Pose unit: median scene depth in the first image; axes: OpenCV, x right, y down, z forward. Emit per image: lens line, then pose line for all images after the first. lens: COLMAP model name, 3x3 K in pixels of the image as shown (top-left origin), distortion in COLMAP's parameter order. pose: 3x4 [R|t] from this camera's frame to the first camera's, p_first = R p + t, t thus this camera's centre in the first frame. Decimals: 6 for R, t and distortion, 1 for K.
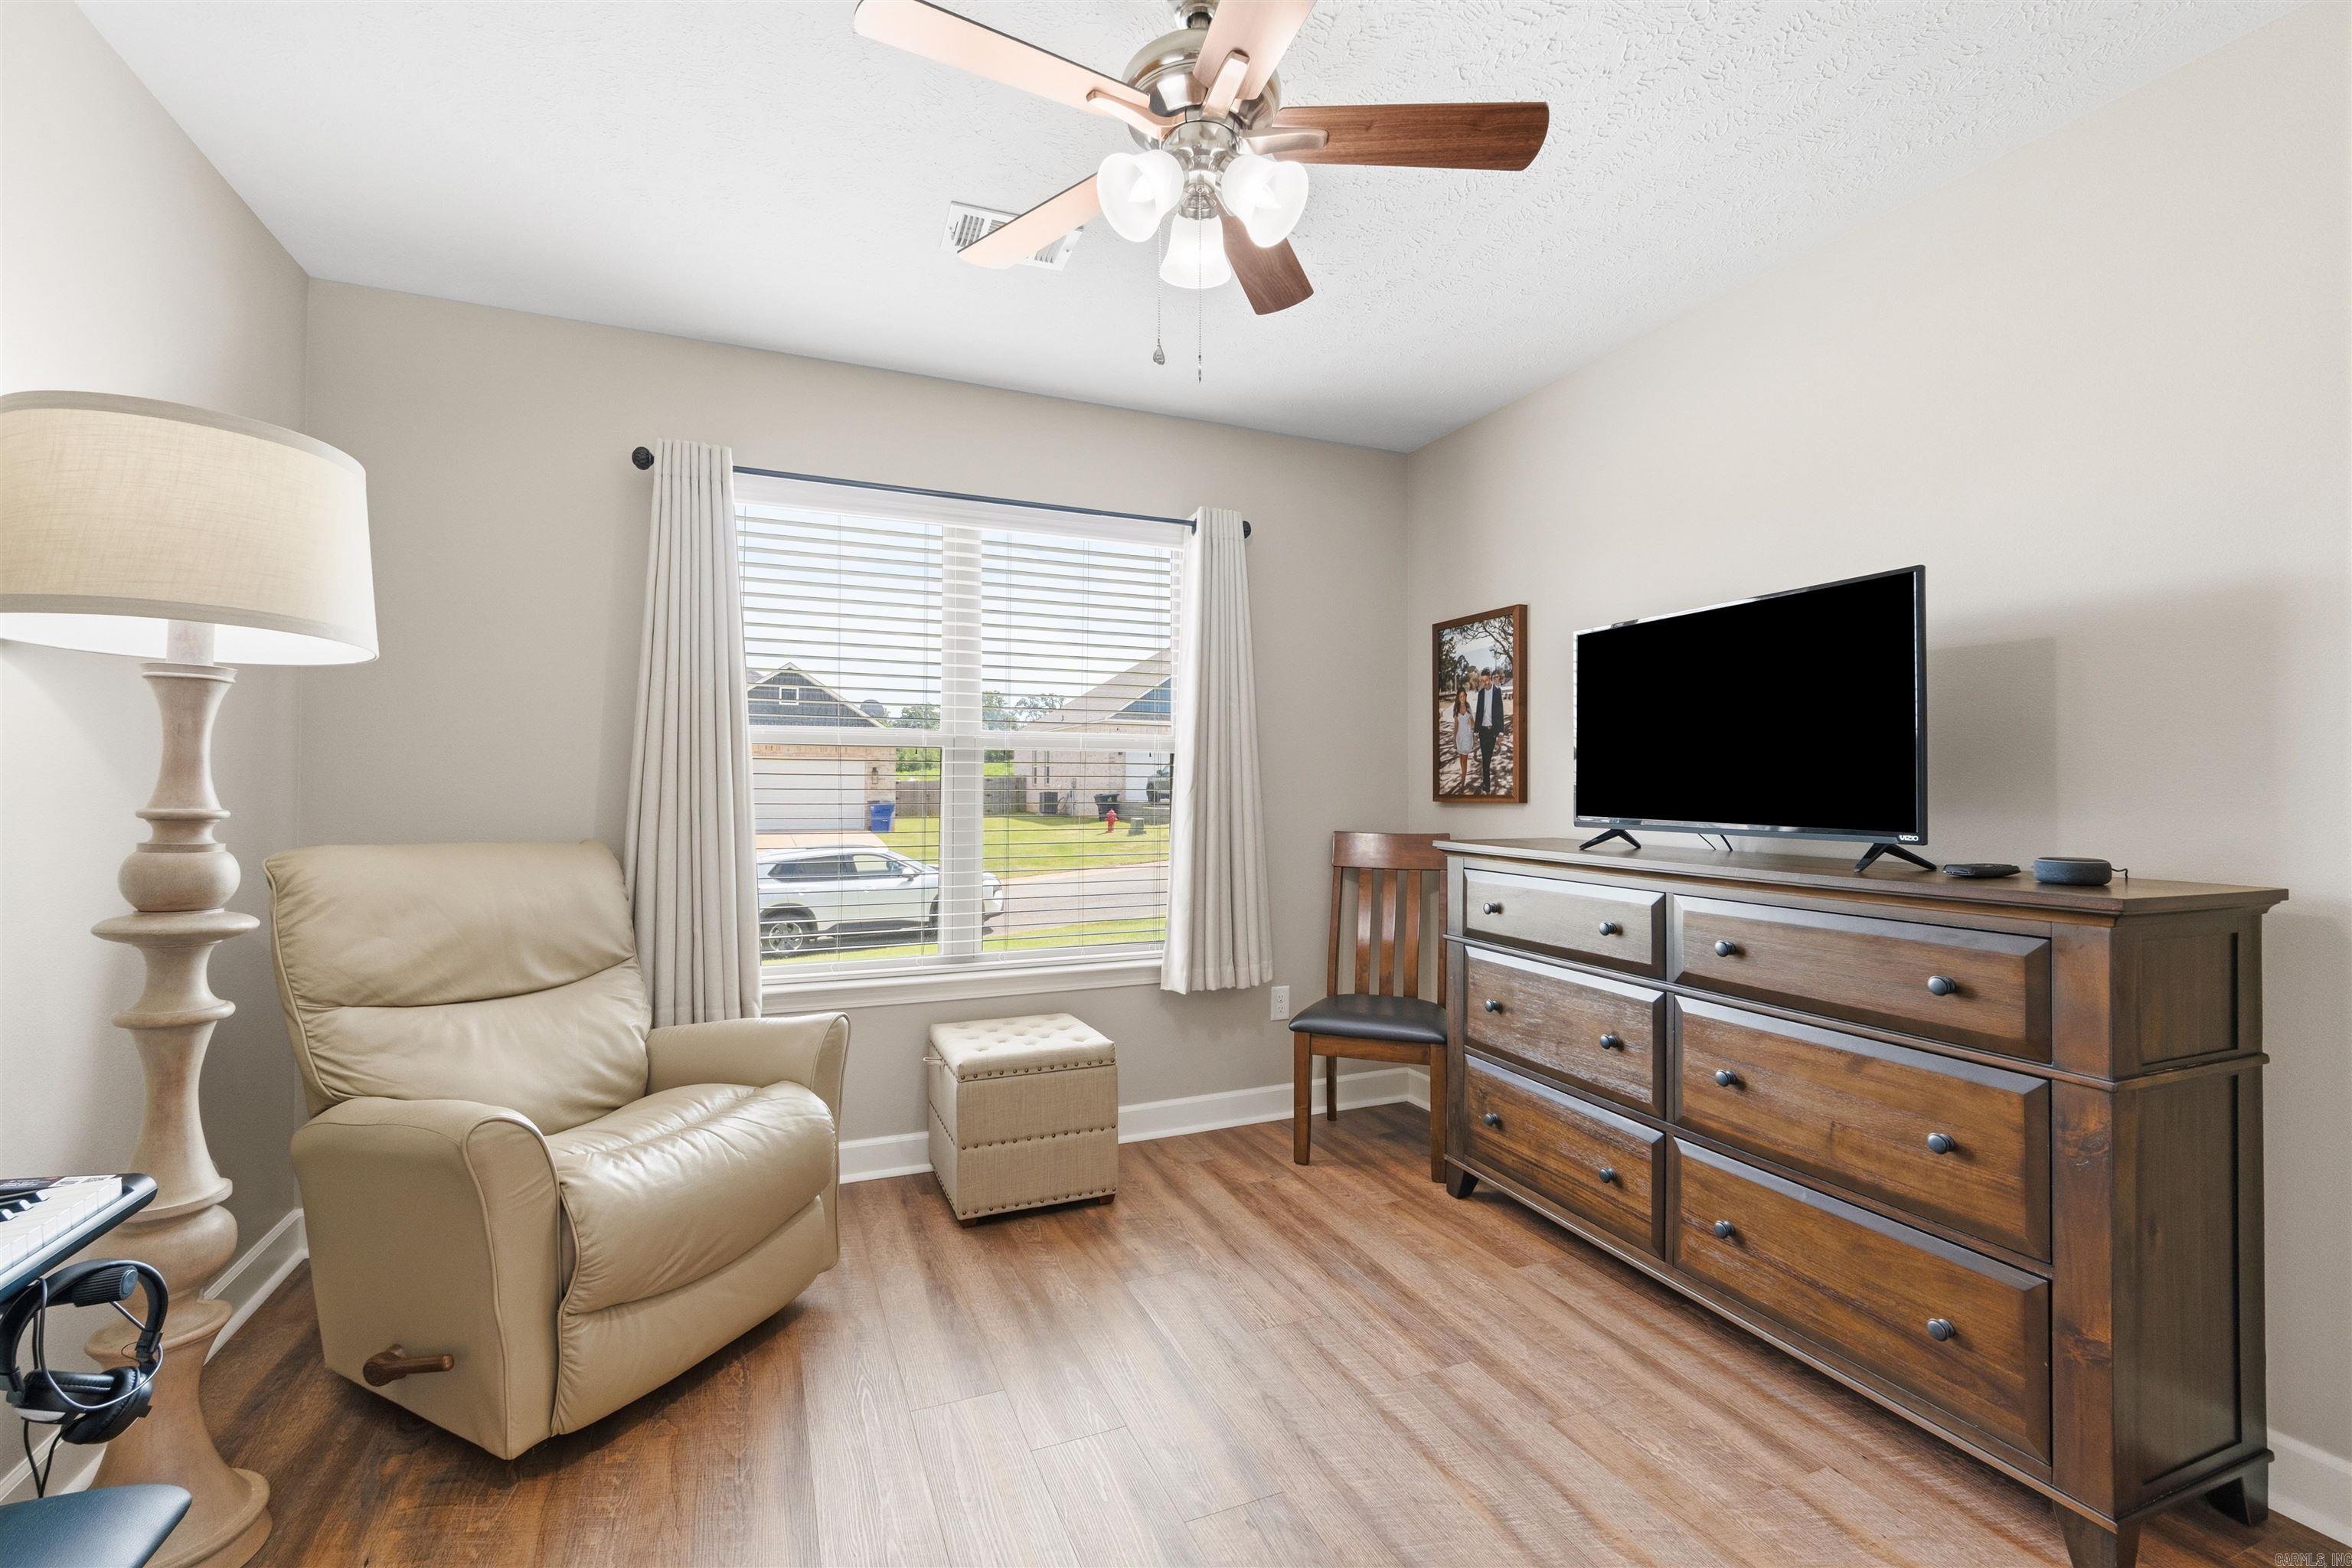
lens RADIAL K [[1021.7, 0, 1177.0], [0, 1021.7, 771.2], [0, 0, 1]] dist [-0.003762, -0.001311]
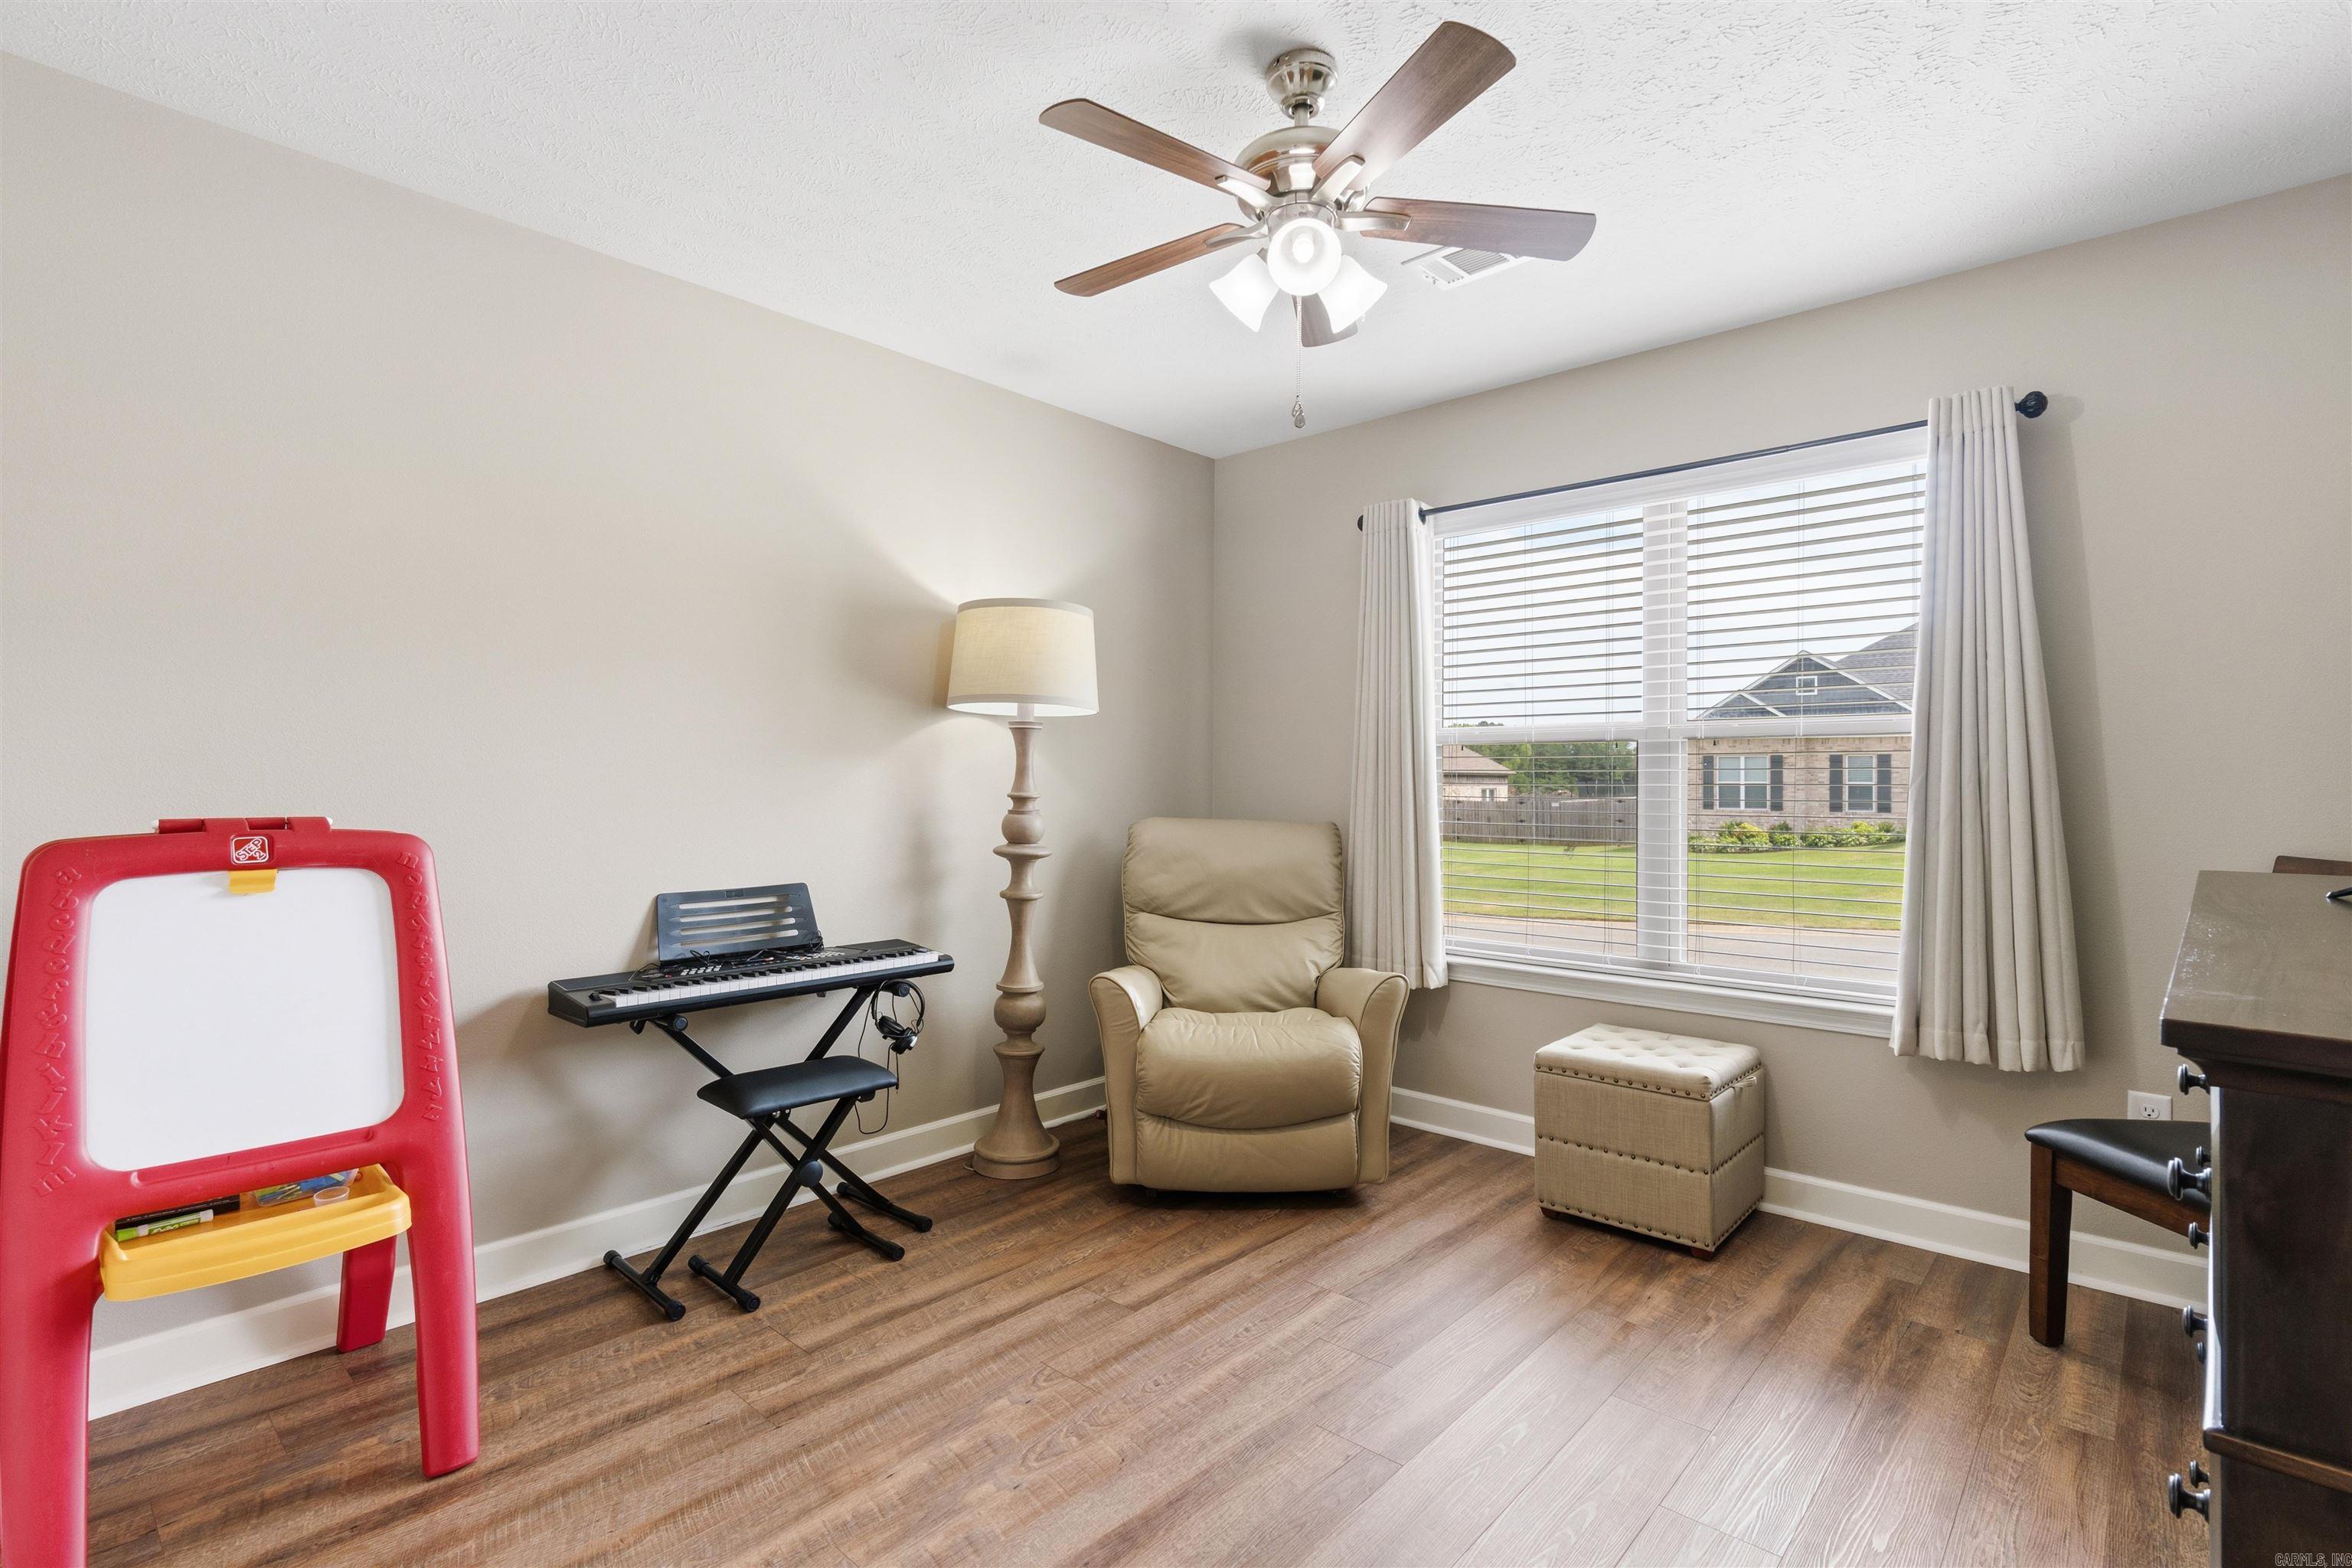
lens RADIAL K [[1099.6, 0, 1171.8], [0, 1099.6, 789.0], [0, 0, 1]] dist [-0.002604, -0.000498]
pose [[0.406455, 0.000766, -0.913670, 0.639189], [0.012904, 0.999895, 0.006578, 0.011000], [0.913580, -0.014464, 0.406403, 0.223463]]
